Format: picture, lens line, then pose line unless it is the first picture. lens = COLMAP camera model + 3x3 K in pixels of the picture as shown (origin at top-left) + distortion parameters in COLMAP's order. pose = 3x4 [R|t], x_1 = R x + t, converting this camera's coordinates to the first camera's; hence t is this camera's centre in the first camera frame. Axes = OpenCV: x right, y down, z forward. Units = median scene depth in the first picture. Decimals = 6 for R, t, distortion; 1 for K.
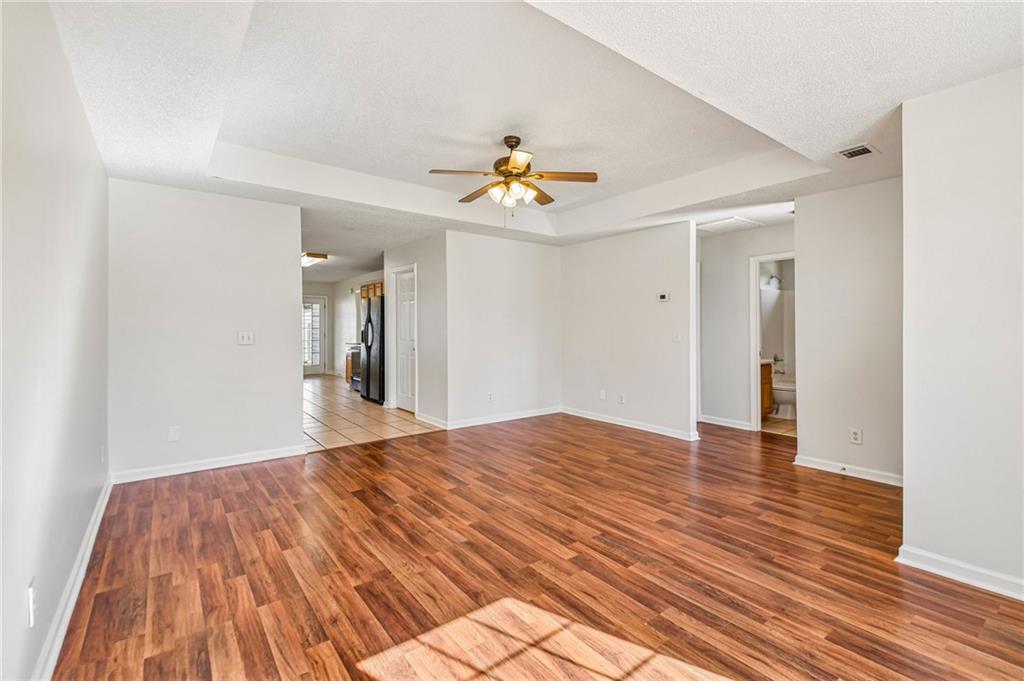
lens RADIAL K [[459.0, 0, 507.2], [0, 459.0, 323.3], [0, 0, 1]] dist [-0.009084, -0.002715]
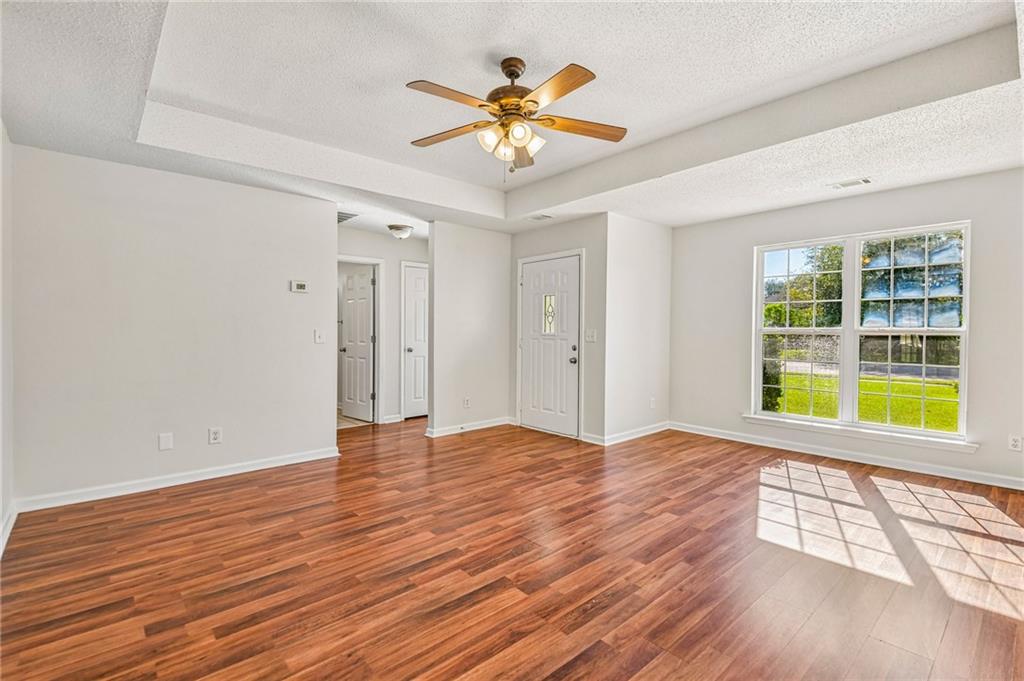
lens RADIAL K [[459.0, 0, 506.2], [0, 459.0, 340.5], [0, 0, 1]] dist [-0.009084, -0.002715]
pose [[-0.061712, -0.044180, 0.997116, -0.694738], [-0.007620, 0.999012, 0.043792, -0.005606], [-0.998065, -0.004896, -0.061988, 1.021477]]
